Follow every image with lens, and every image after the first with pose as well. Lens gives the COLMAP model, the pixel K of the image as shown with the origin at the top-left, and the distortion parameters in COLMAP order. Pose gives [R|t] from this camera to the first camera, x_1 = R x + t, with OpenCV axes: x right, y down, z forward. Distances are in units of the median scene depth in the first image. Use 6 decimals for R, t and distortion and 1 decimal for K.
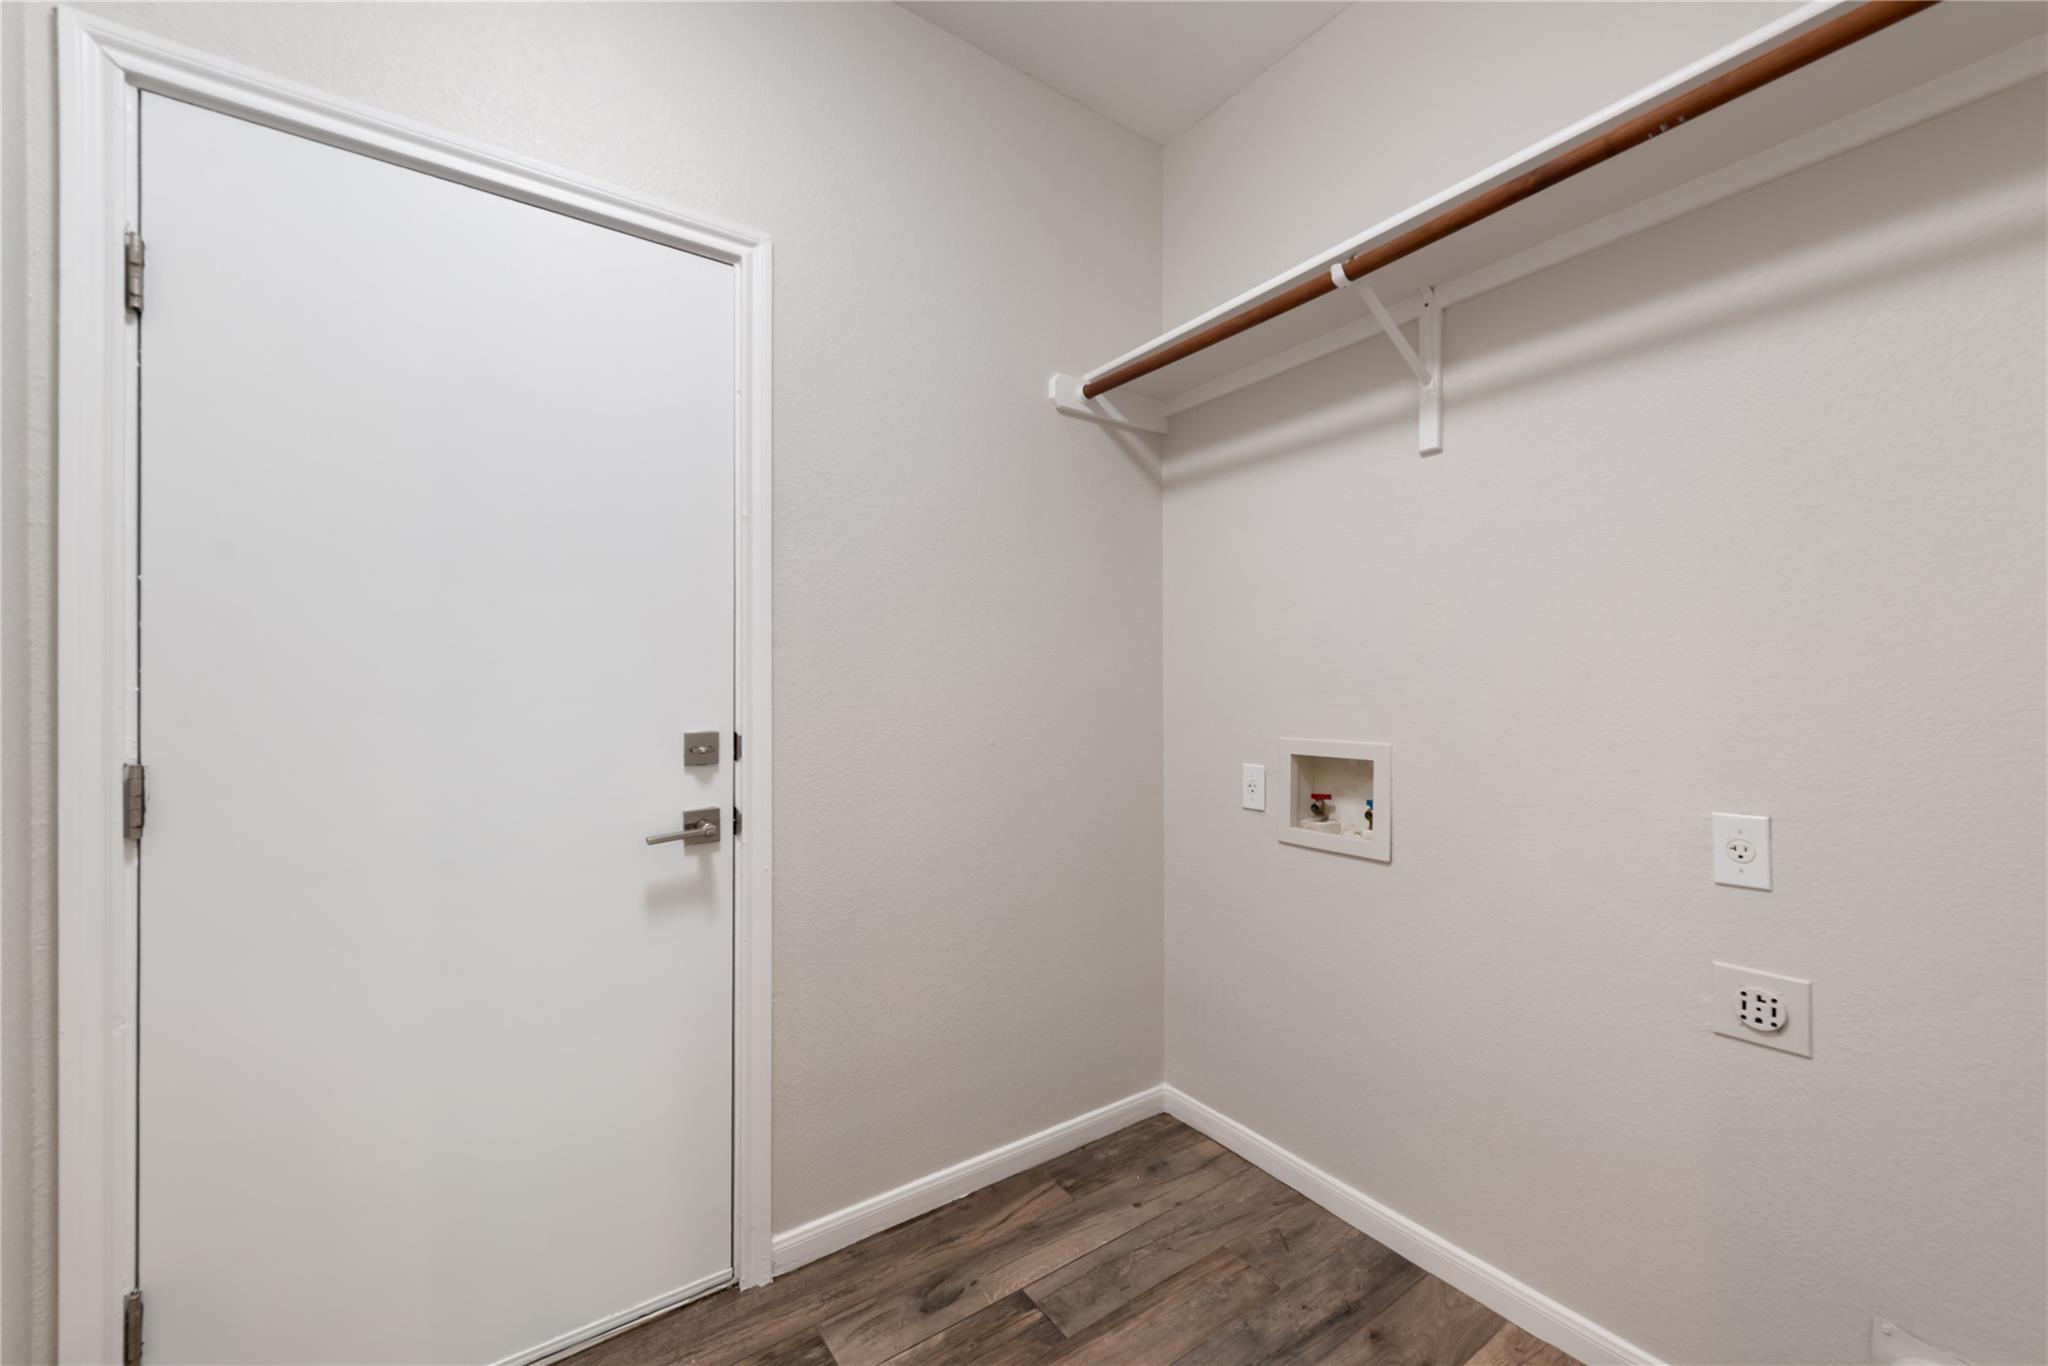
lens RADIAL K [[803.8, 0, 1031.4], [0, 803.8, 685.0], [0, 0, 1]] dist [0.016594, -0.005585]
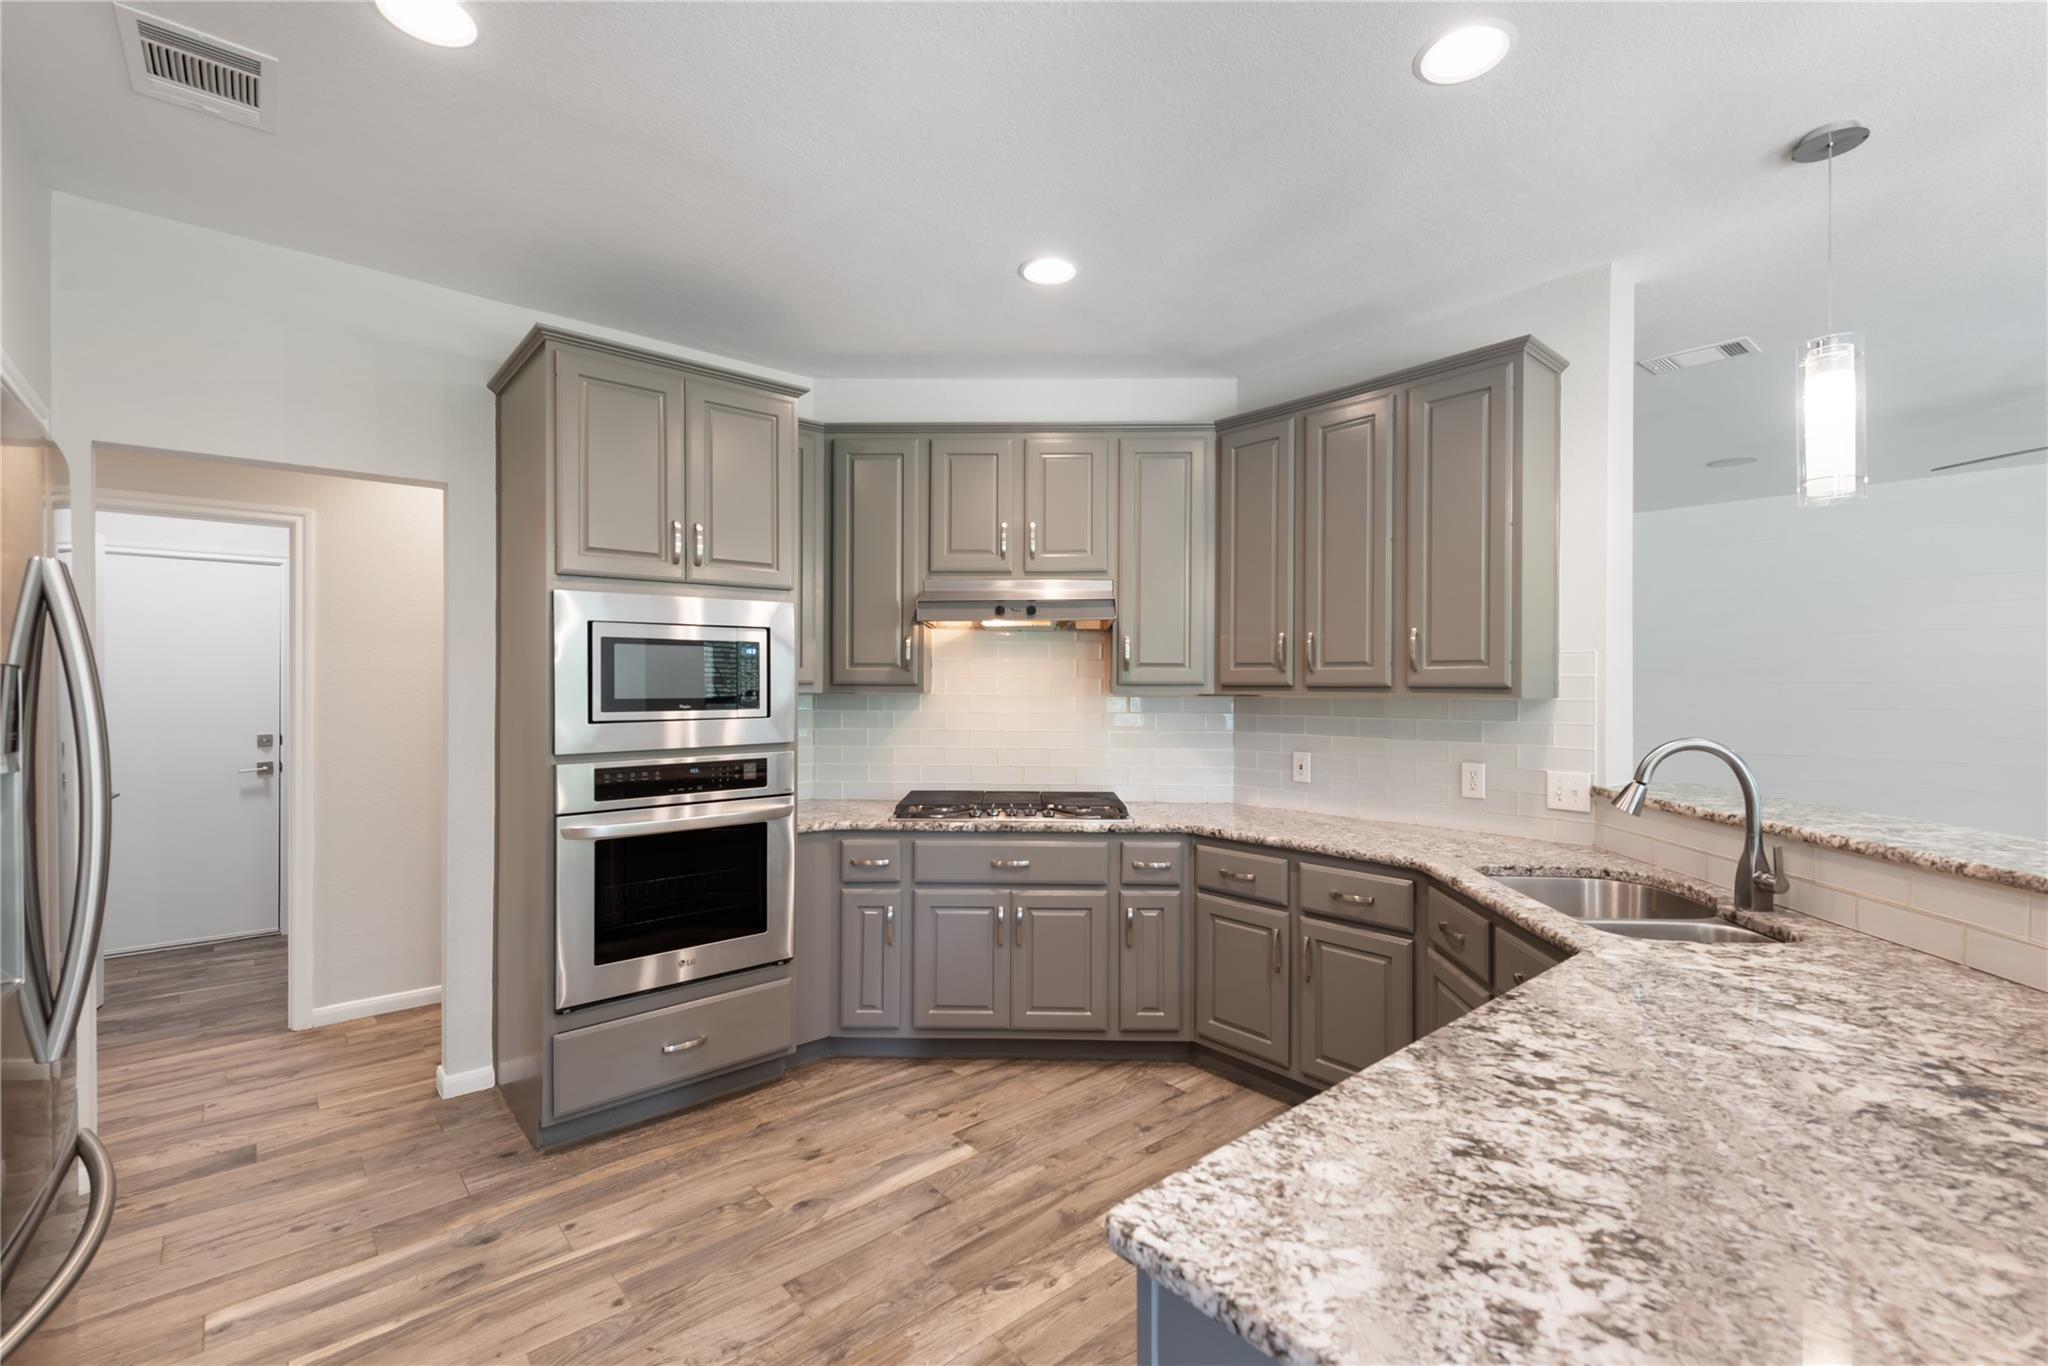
lens RADIAL K [[887.6, 0, 1024.0], [0, 887.6, 683.0], [0, 0, 1]] dist [0.012426, -0.006364]
pose [[0.994951, 0.005322, 0.100218, 1.900923], [-0.005030, 0.999982, -0.003163, -0.125072], [-0.100233, 0.002643, 0.994960, -2.352647]]
